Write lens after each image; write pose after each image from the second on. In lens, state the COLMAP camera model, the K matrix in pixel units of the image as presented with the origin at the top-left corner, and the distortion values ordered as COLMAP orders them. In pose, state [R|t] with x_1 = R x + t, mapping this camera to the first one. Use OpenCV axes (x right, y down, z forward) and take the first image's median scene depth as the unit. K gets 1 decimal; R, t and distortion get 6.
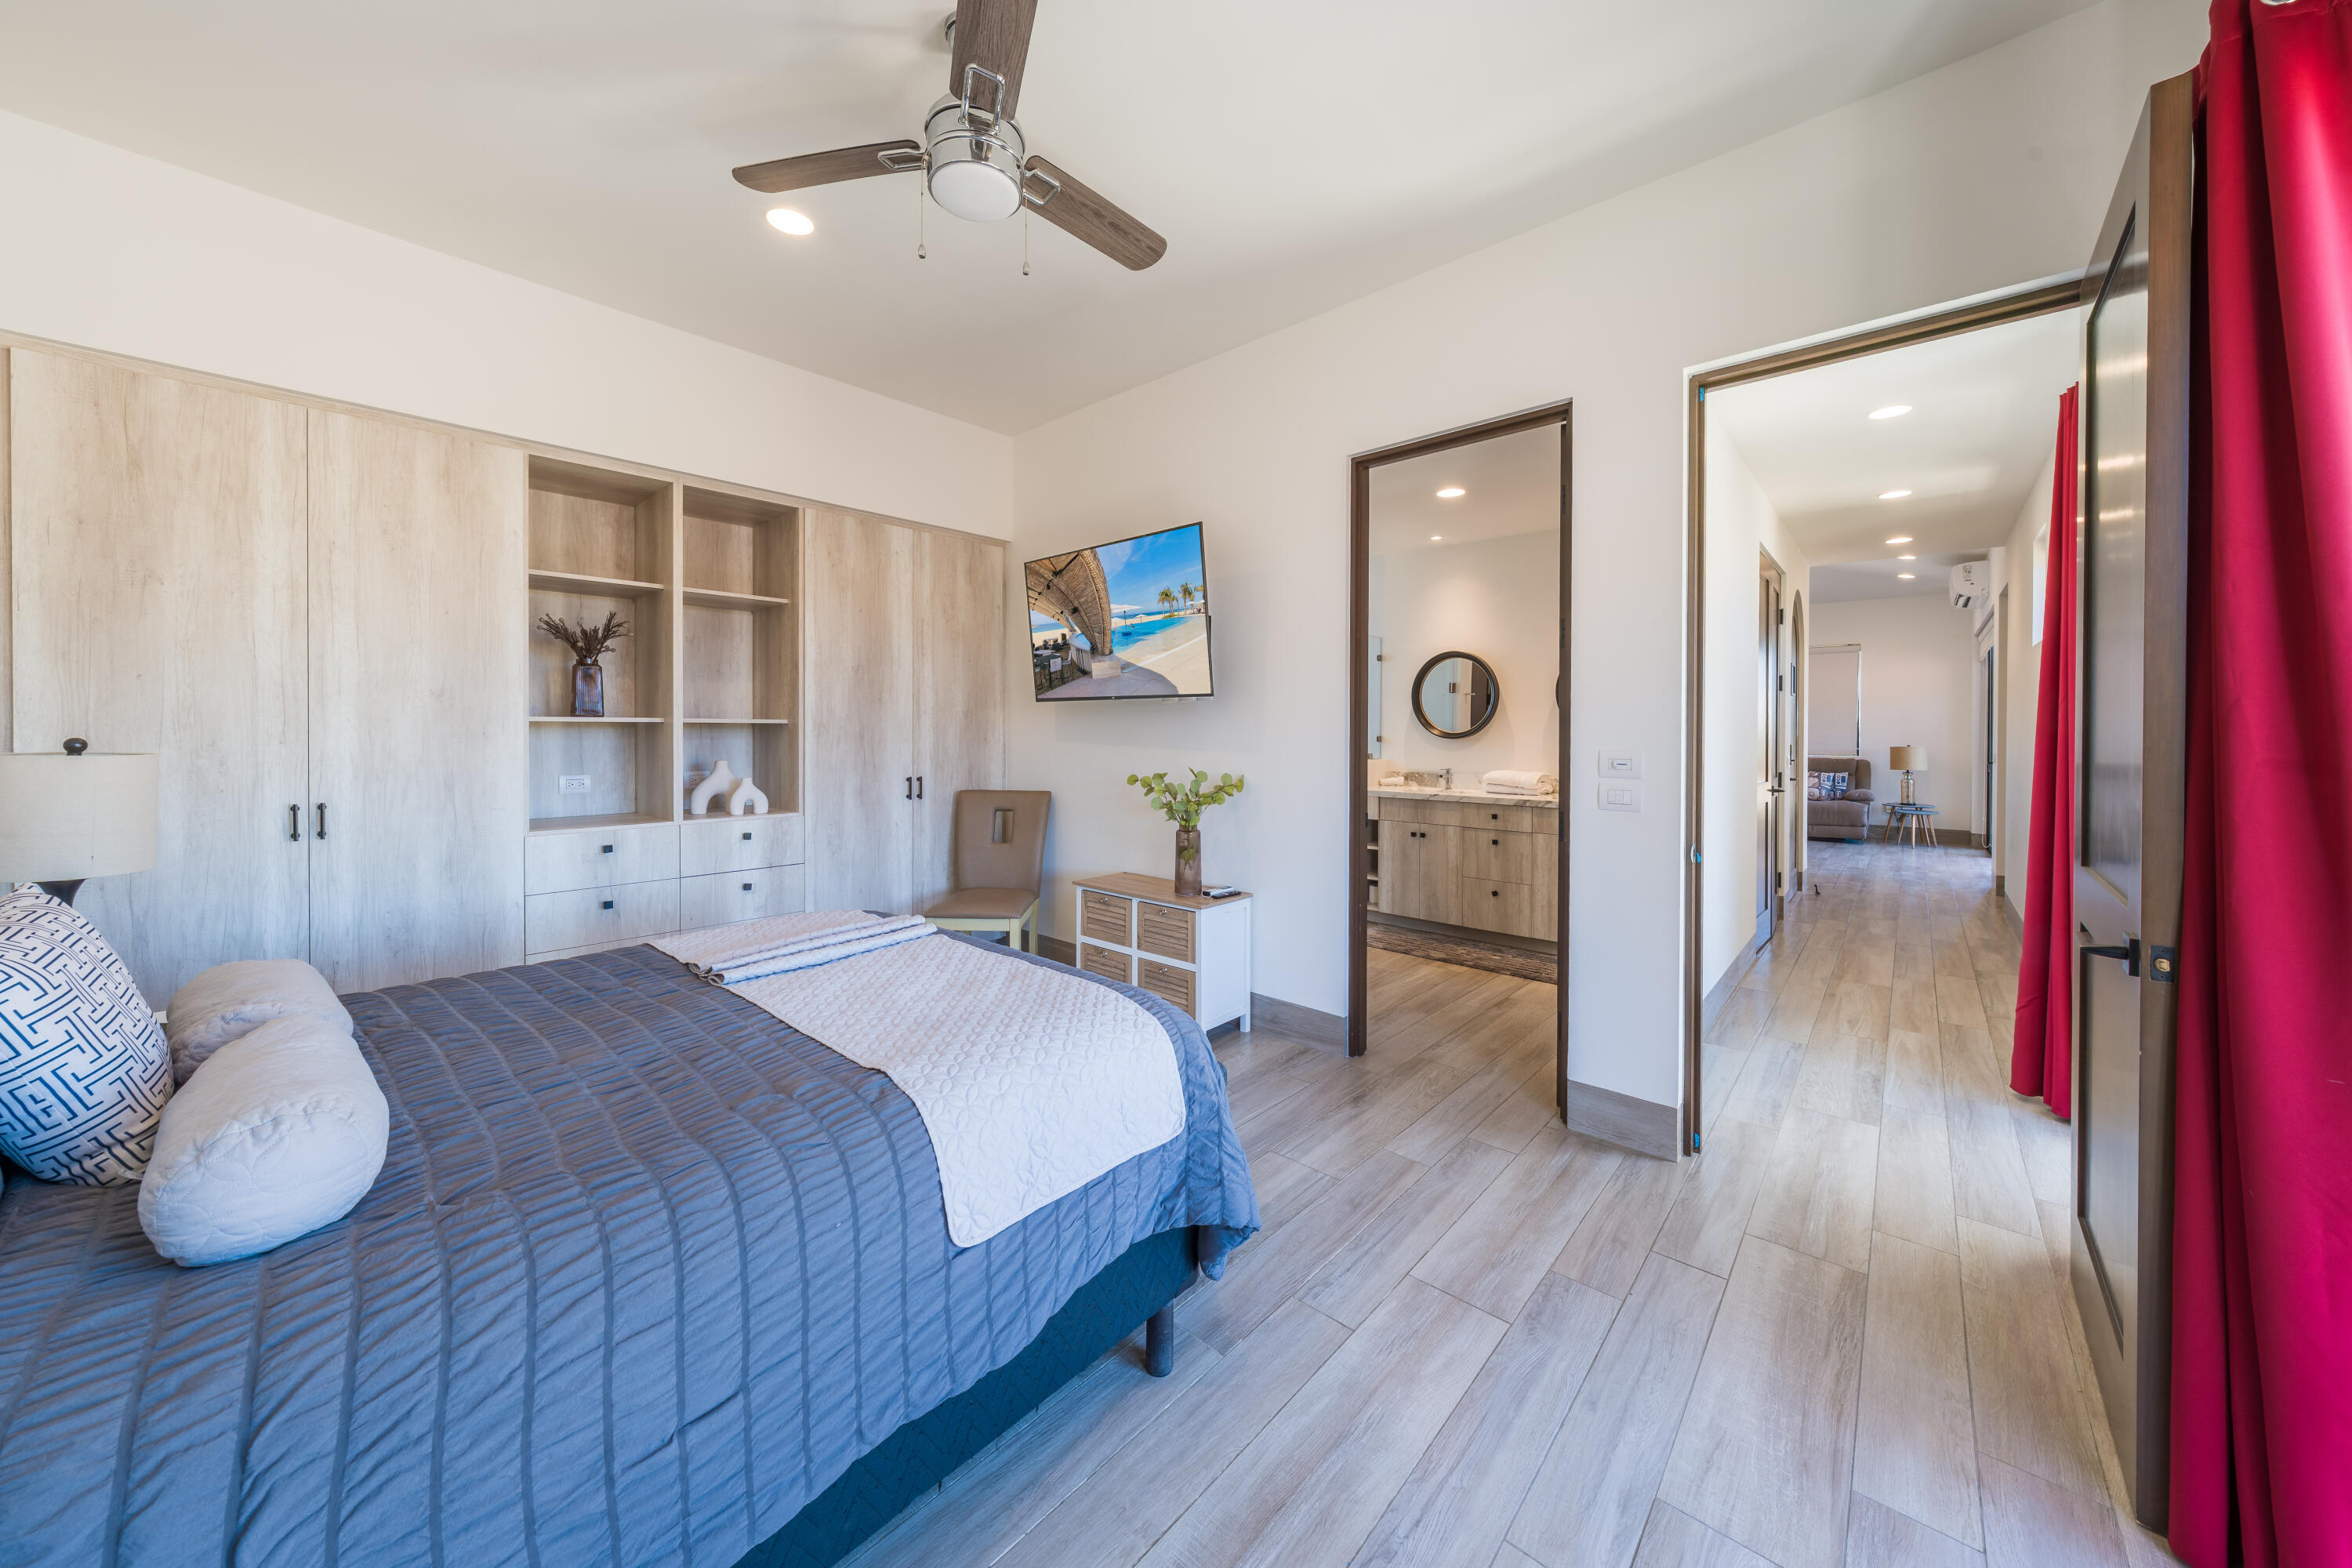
lens RADIAL K [[826.3, 0, 1176.2], [0, 826.3, 732.7], [0, 0, 1]] dist [-0.000893, -0.000123]
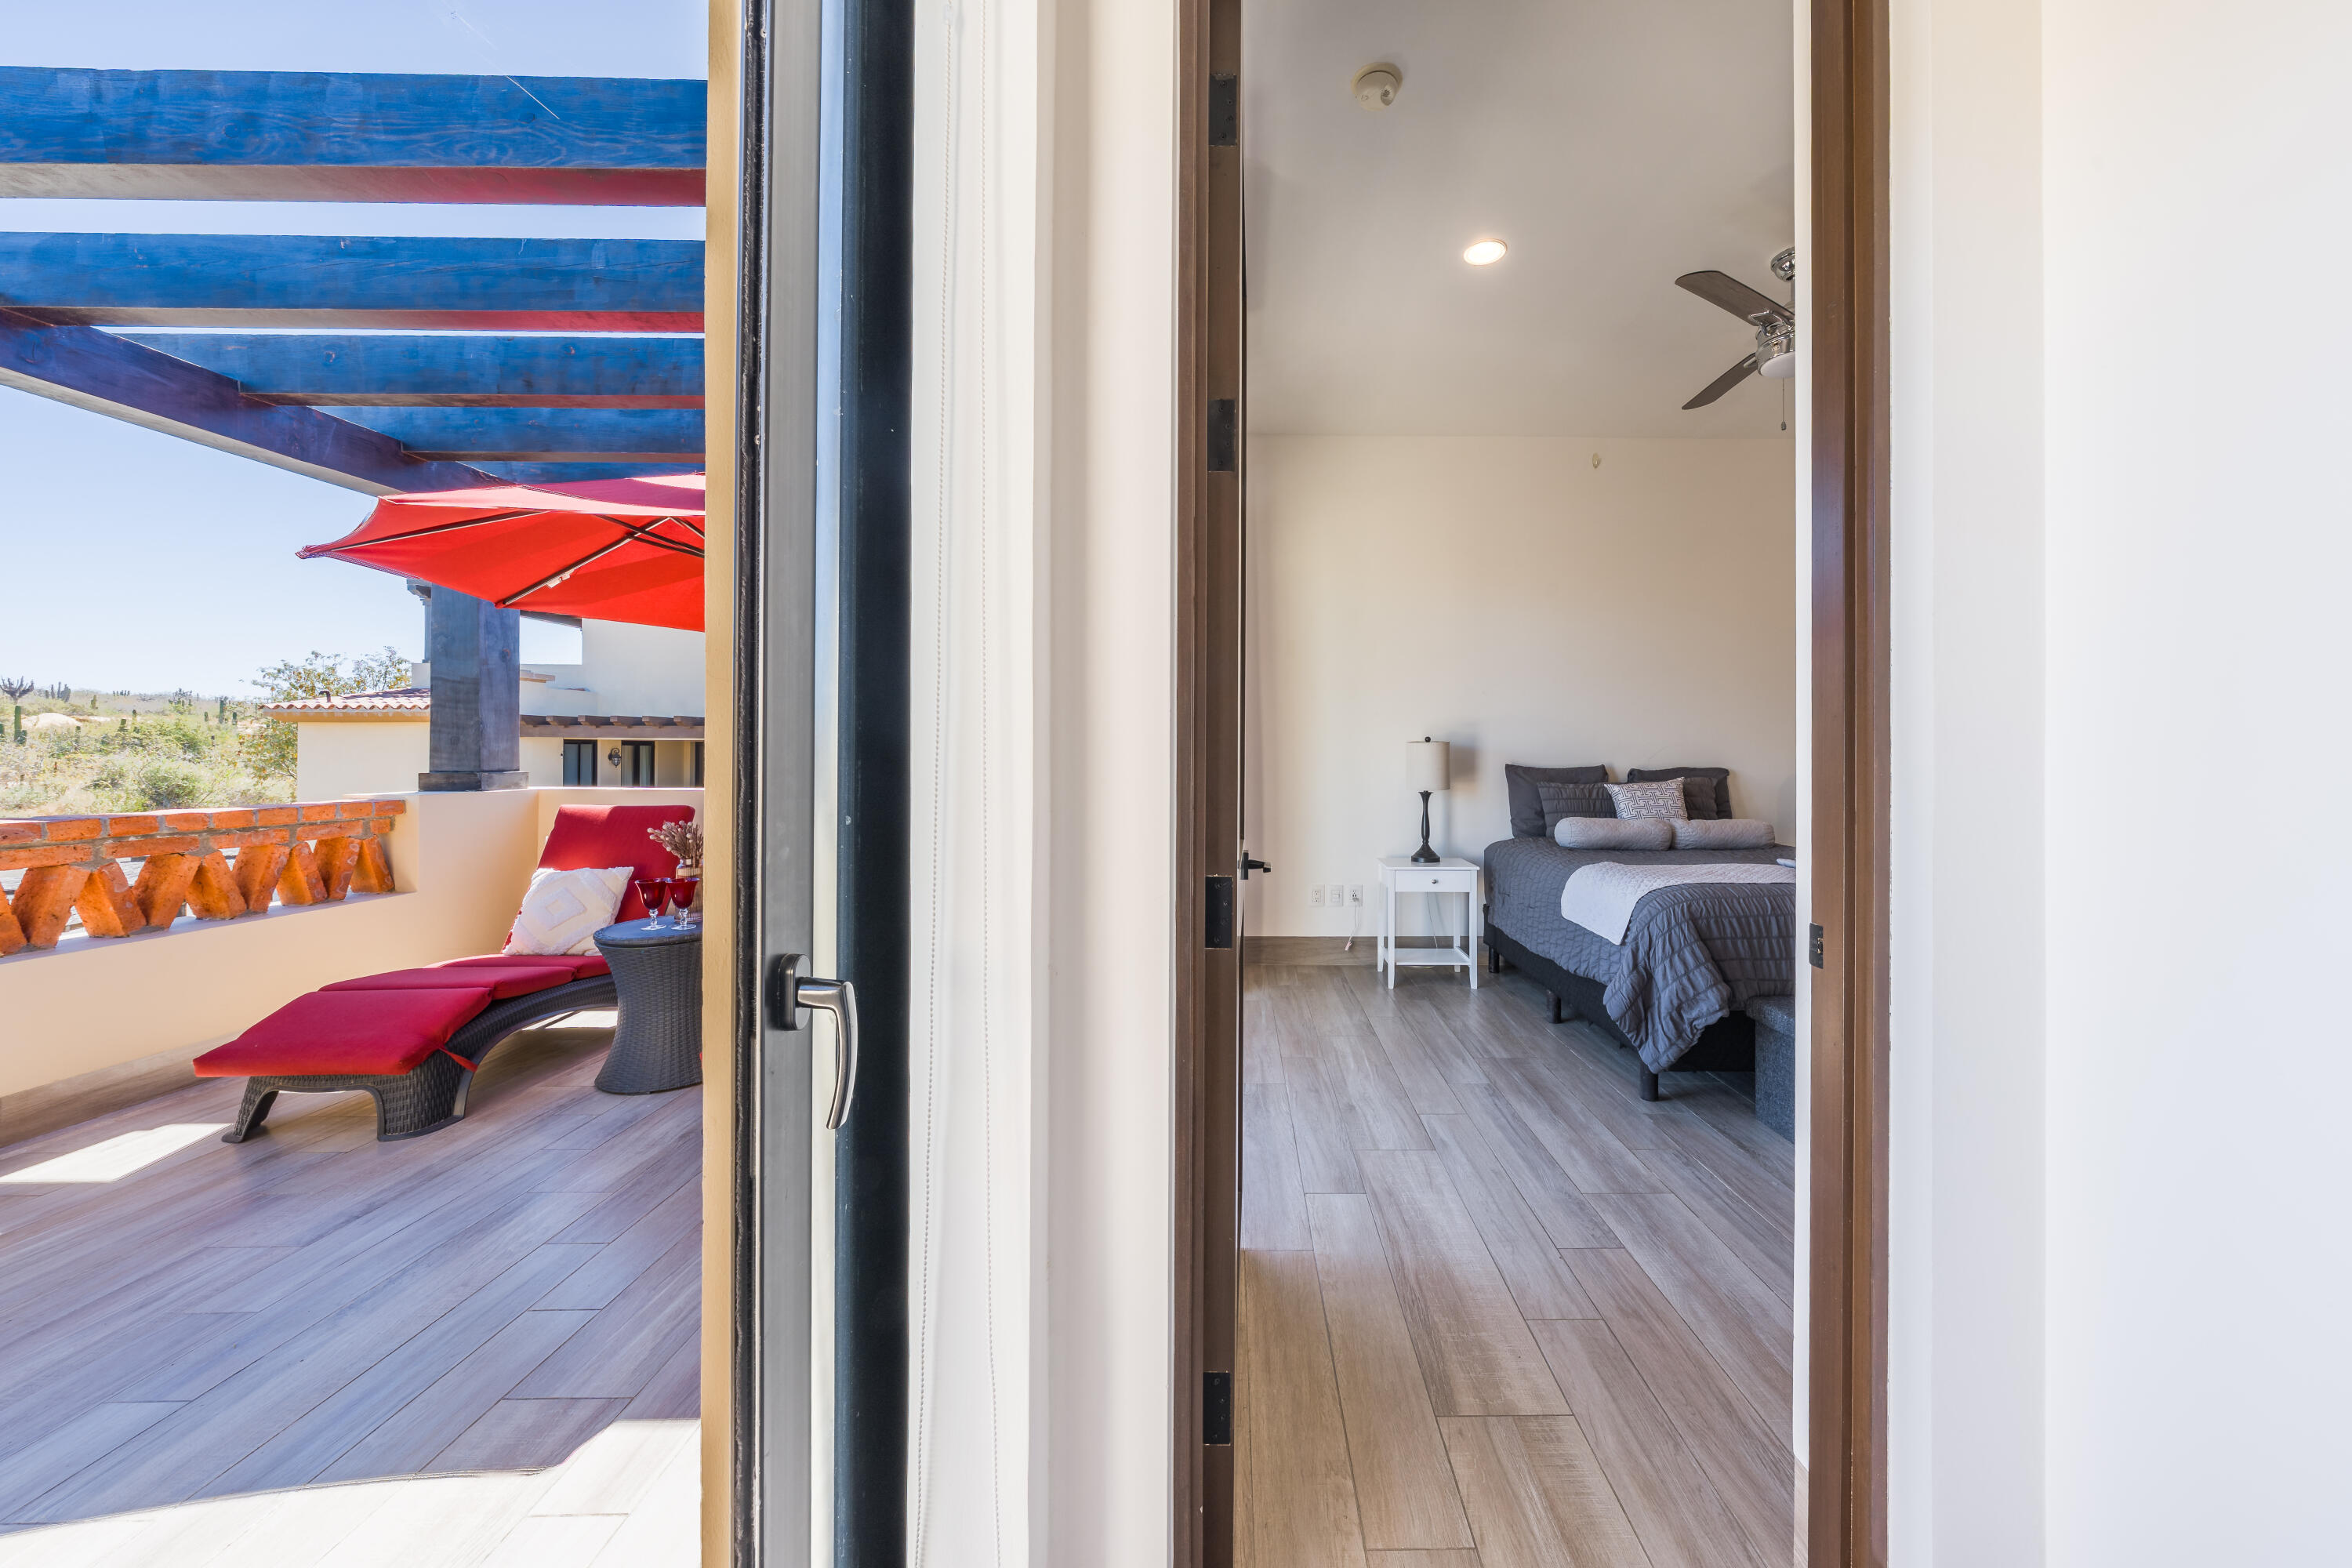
lens RADIAL K [[839.1, 0, 1184.7], [0, 839.1, 743.8], [0, 0, 1]] dist [-0.000061, 0.000082]
pose [[-0.779393, -0.017196, -0.626299, 1.170948], [-0.016322, 0.999841, -0.007141, 0.046975], [0.626323, 0.004657, -0.779550, 1.128649]]
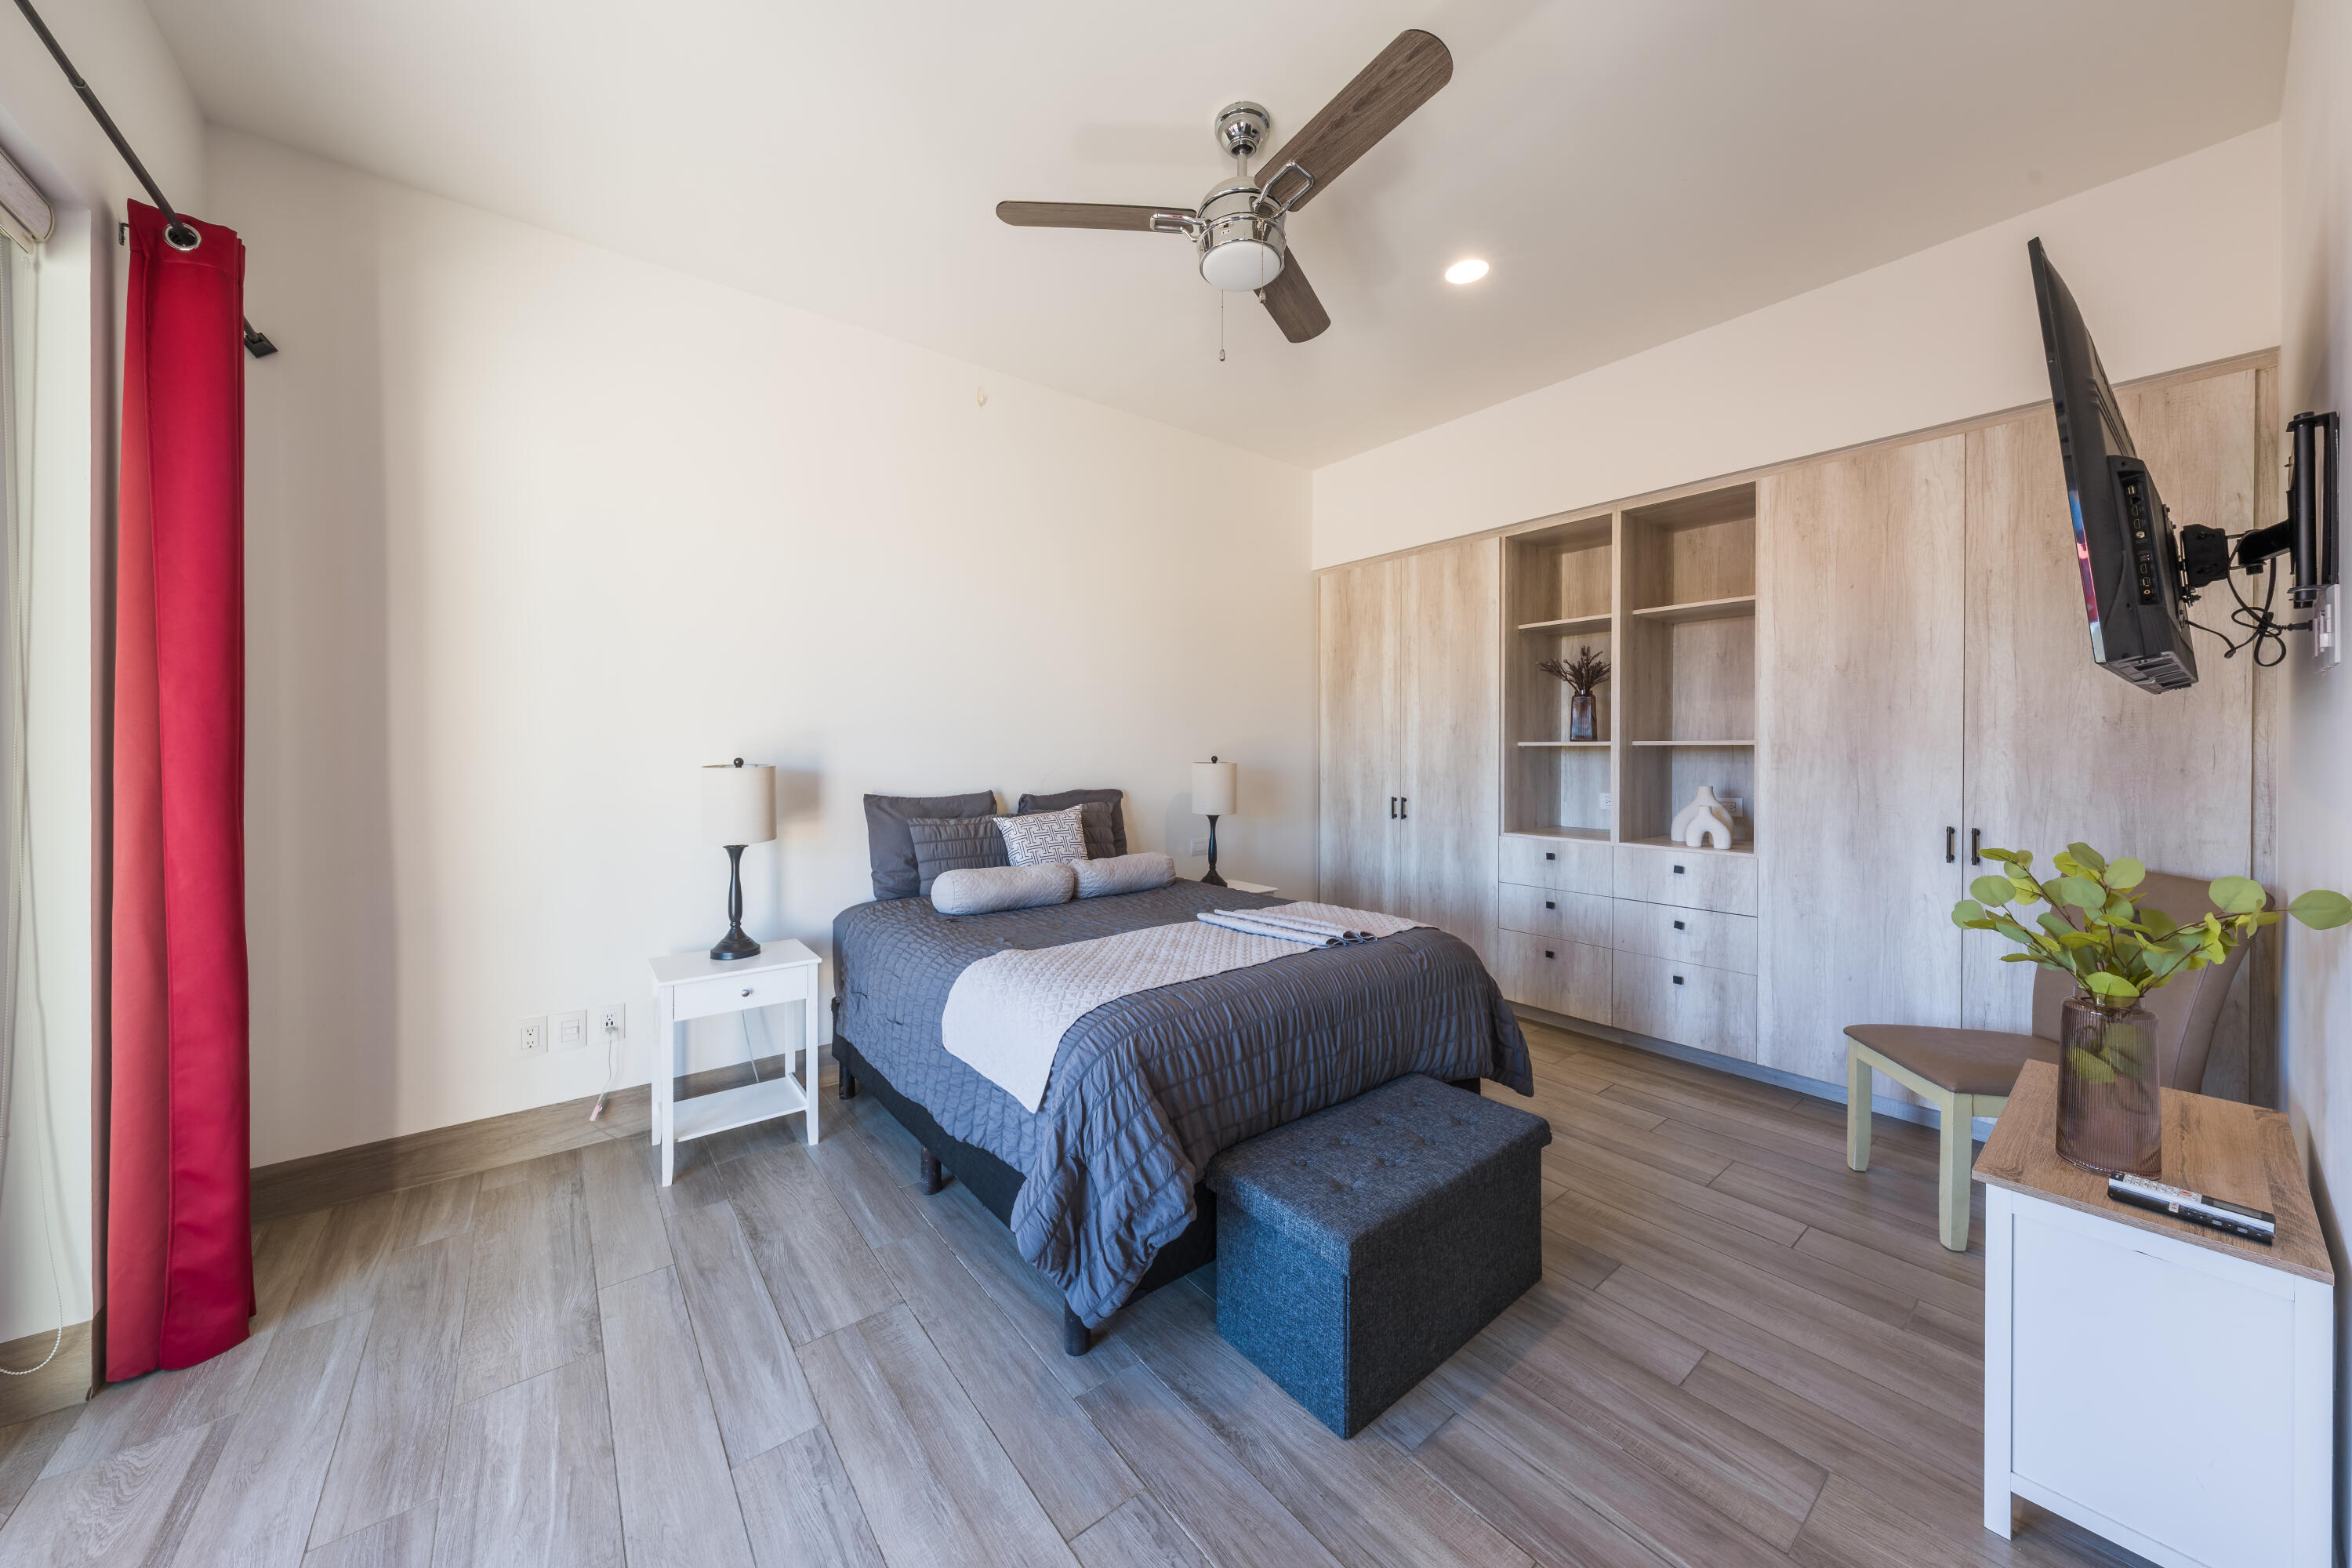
lens RADIAL K [[839.1, 0, 1184.7], [0, 839.1, 743.8], [0, 0, 1]] dist [-0.000061, 0.000082]
pose [[-0.180703, -0.014806, -0.983426, 0.667609], [-0.006931, 0.999881, -0.013780, 0.005027], [0.983513, 0.004326, -0.180784, 0.862662]]
